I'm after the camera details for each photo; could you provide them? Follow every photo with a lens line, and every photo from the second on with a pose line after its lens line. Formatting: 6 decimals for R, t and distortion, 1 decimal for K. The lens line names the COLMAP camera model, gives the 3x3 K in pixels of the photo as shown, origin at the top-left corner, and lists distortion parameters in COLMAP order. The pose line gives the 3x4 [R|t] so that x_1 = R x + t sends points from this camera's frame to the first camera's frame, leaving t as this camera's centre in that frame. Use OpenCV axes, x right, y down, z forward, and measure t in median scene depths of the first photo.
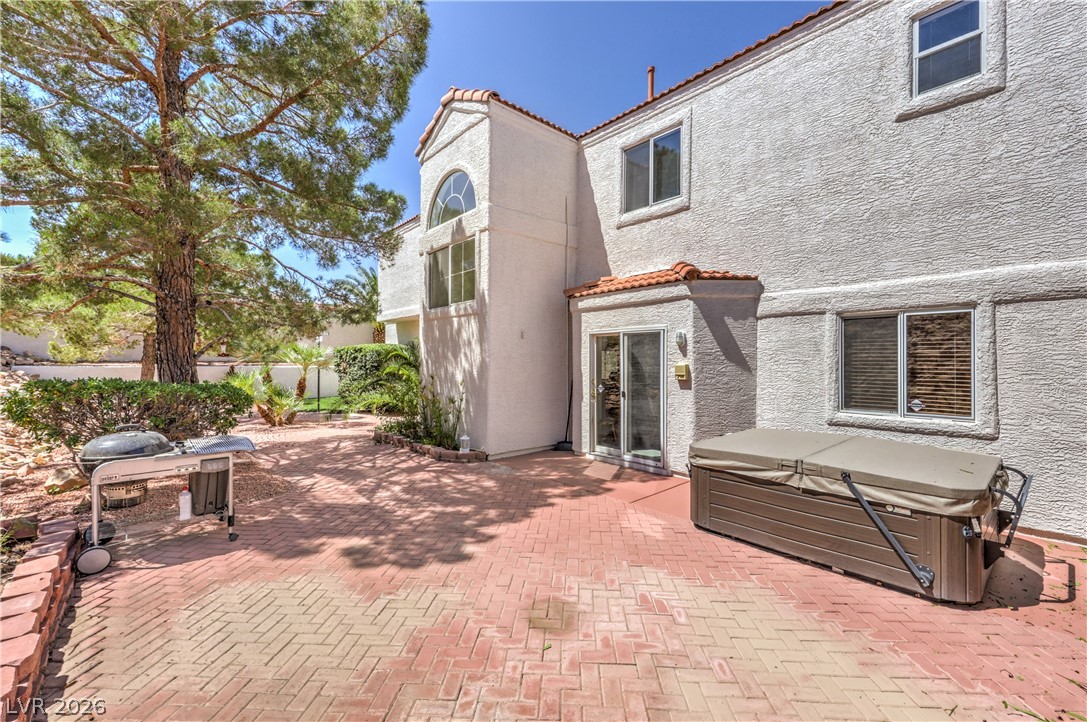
lens RADIAL K [[440.1, 0, 542.4], [0, 440.1, 362.3], [0, 0, 1]] dist [-0.000550, -0.000034]
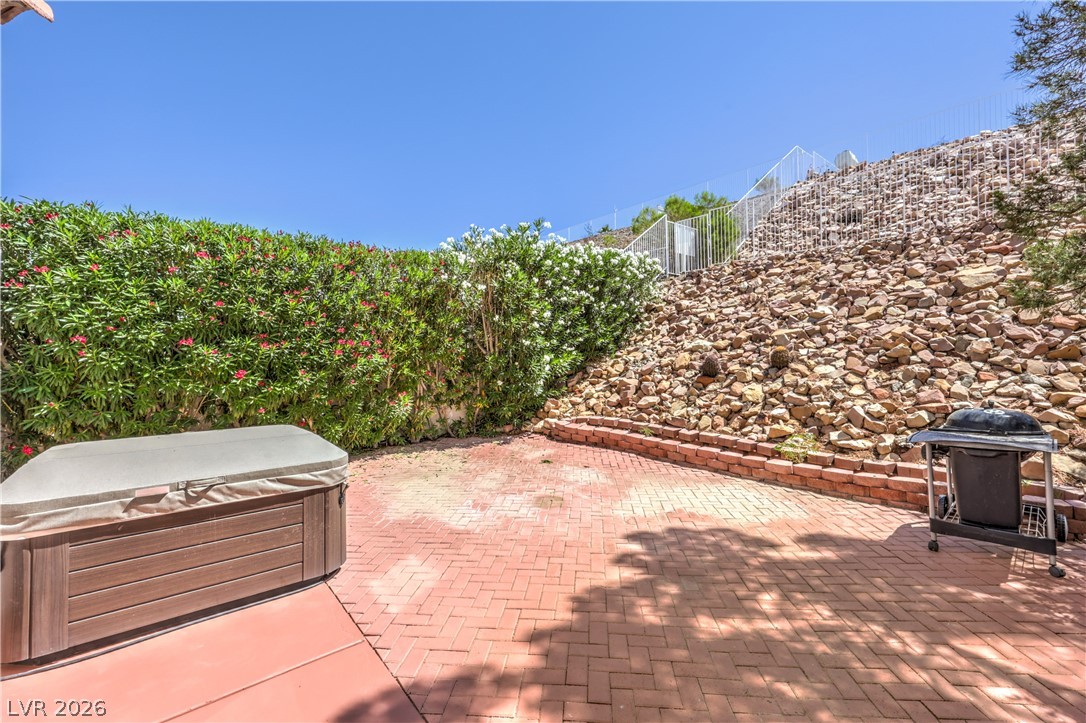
lens RADIAL K [[439.7, 0, 543.3], [0, 439.7, 358.2], [0, 0, 1]] dist [-0.000550, -0.000034]
pose [[-0.999504, 0.016422, 0.026863, -0.006715], [0.016563, 0.999850, 0.005035, 0.028218], [-0.026777, 0.005477, -0.999626, 1.575539]]
